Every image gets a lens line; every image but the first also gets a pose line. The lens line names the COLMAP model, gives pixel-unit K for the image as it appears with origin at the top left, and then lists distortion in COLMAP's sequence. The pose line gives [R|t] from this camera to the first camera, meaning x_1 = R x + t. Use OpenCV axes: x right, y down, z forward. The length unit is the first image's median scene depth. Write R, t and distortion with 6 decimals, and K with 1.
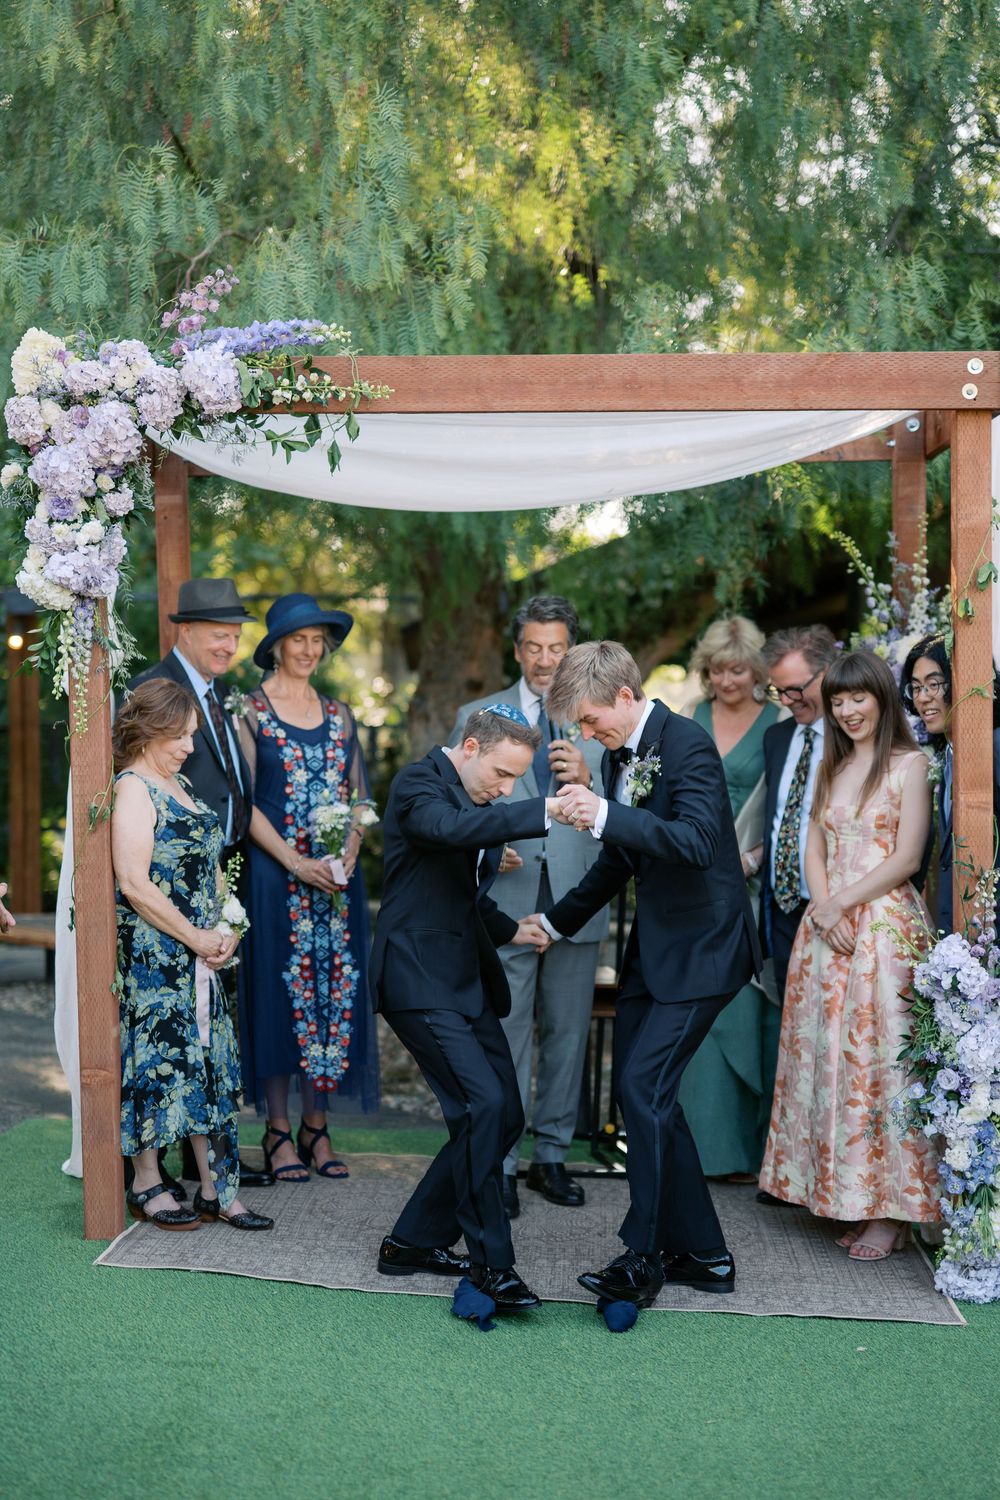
lens RADIAL K [[2095.8, 0, 500.0], [0, 2095.8, 750.0], [0, 0, 1]] dist [0.029897, 0.034141]
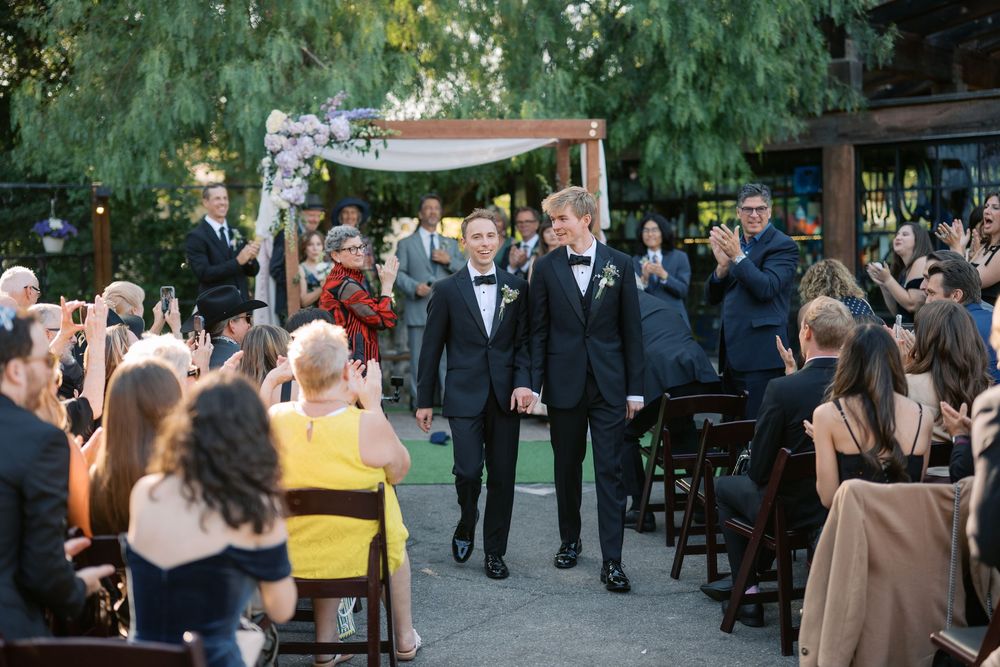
lens RADIAL K [[1397.2, 0, 500.0], [0, 1397.2, 333.5], [0, 0, 1]] dist [0.029897, 0.034141]
pose [[0.978602, -0.027808, 0.203875, -0.312813], [0.018503, 0.998704, 0.047407, 0.017243], [-0.204930, -0.042620, 0.977848, -0.913800]]
